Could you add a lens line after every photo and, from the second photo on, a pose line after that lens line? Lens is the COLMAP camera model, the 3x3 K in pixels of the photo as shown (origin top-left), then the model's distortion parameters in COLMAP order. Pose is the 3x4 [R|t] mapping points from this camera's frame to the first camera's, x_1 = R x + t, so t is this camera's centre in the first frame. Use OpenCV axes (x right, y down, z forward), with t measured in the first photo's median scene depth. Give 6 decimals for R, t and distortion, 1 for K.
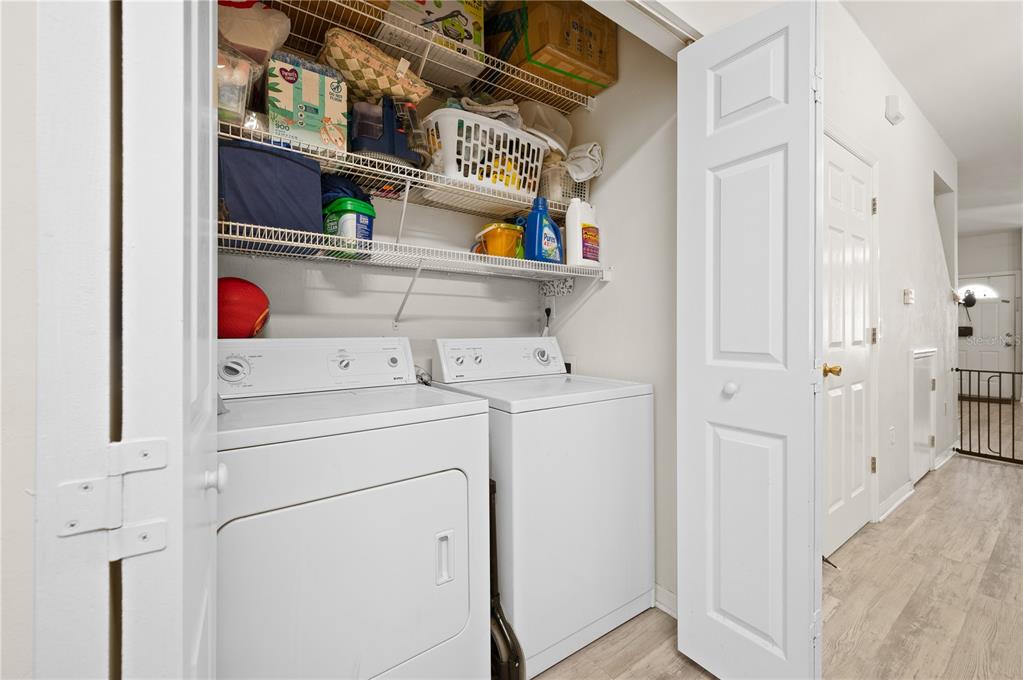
lens RADIAL K [[404.2, 0, 512.3], [0, 404.2, 333.1], [0, 0, 1]] dist [-0.002223, 0.000419]
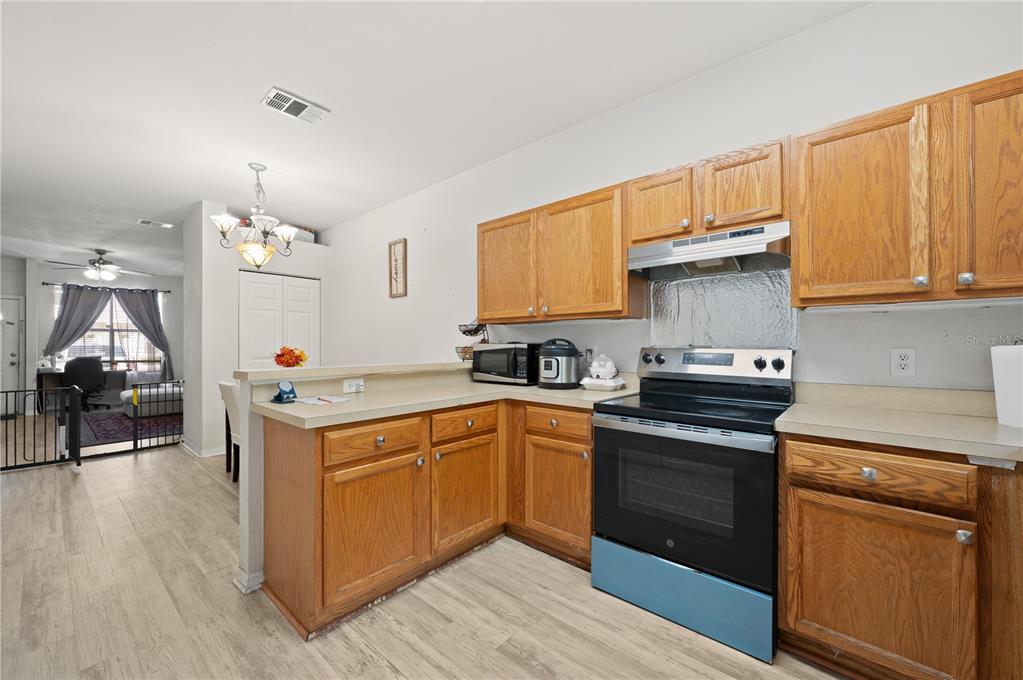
lens RADIAL K [[404.2, 0, 510.8], [0, 404.2, 342.6], [0, 0, 1]] dist [-0.002223, 0.000419]
pose [[-0.242312, 0.006132, 0.970179, -0.455480], [0.004909, 0.999975, -0.005094, -0.051318], [-0.970186, 0.003528, -0.242336, -0.099784]]
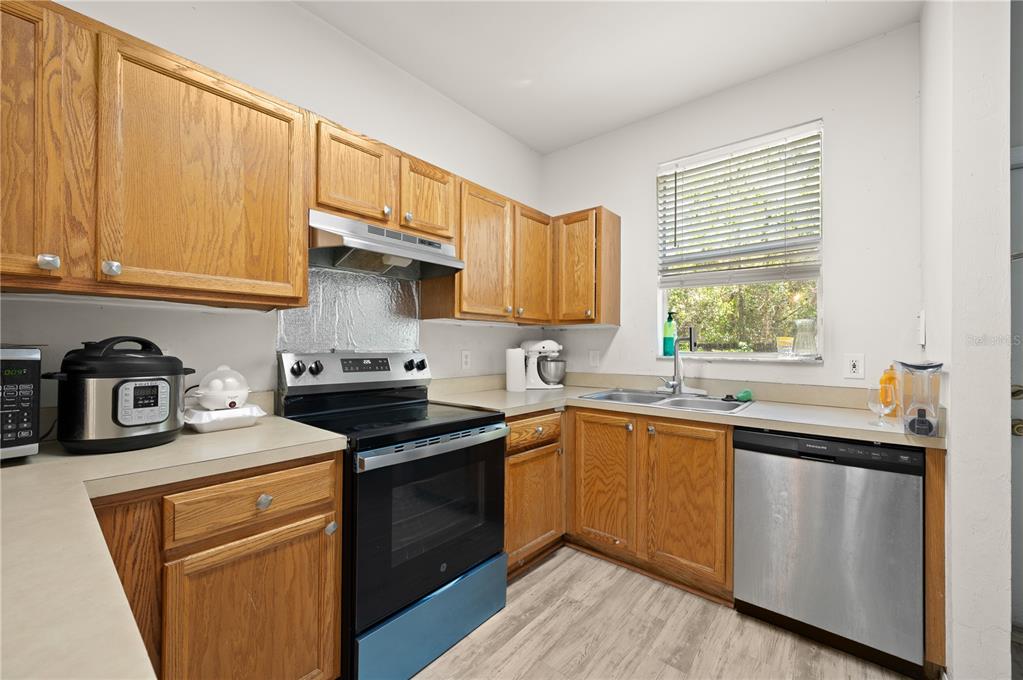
lens RADIAL K [[404.2, 0, 512.7], [0, 404.2, 343.2], [0, 0, 1]] dist [-0.002223, 0.000419]
pose [[-0.965292, -0.003706, -0.261145, 0.440497], [-0.003376, 0.999993, -0.001713, -0.062000], [0.261150, -0.000771, -0.965298, 0.176485]]
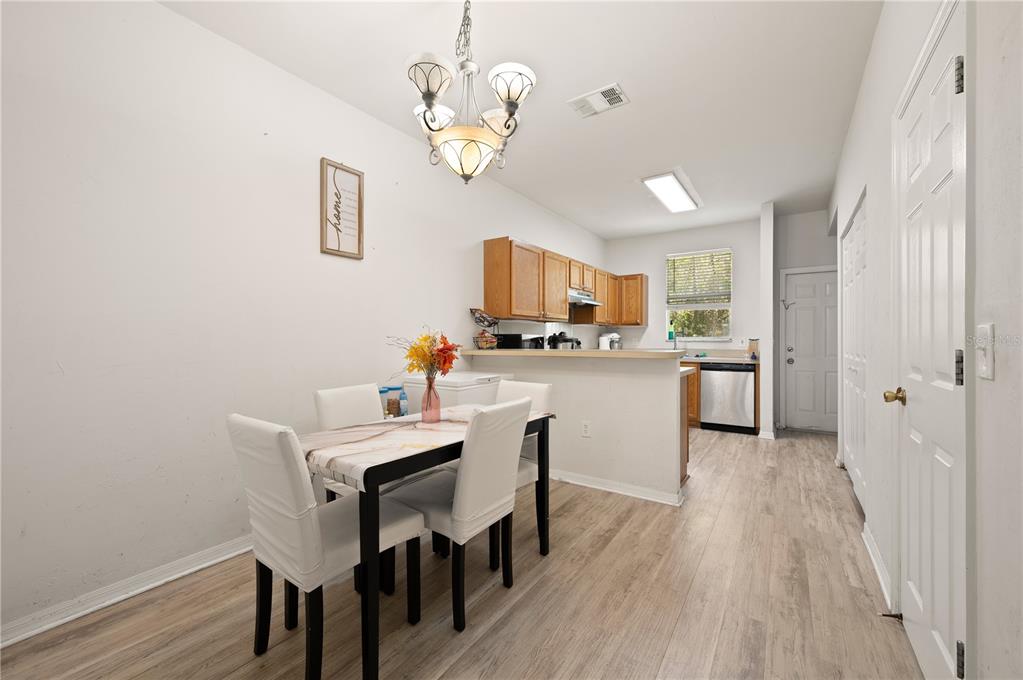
lens RADIAL K [[404.2, 0, 517.6], [0, 404.2, 341.1], [0, 0, 1]] dist [-0.002223, 0.000419]
pose [[-0.932744, 0.004790, -0.360508, 1.827326], [0.002650, 0.999976, 0.006431, -0.034098], [0.360530, 0.005043, -0.932734, 1.497082]]
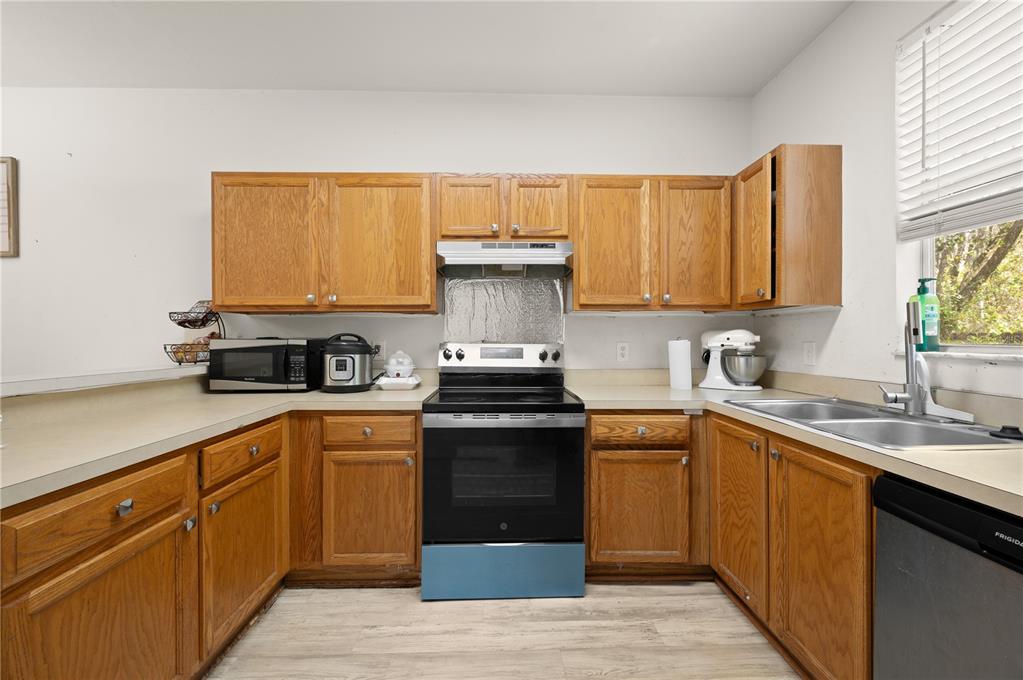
lens RADIAL K [[404.2, 0, 513.1], [0, 404.2, 339.9], [0, 0, 1]] dist [-0.002223, 0.000419]
pose [[-0.838126, 0.002535, 0.545470, -0.201673], [0.005273, 0.999980, 0.003456, -0.053800], [-0.545451, 0.005773, -0.838123, 0.135918]]
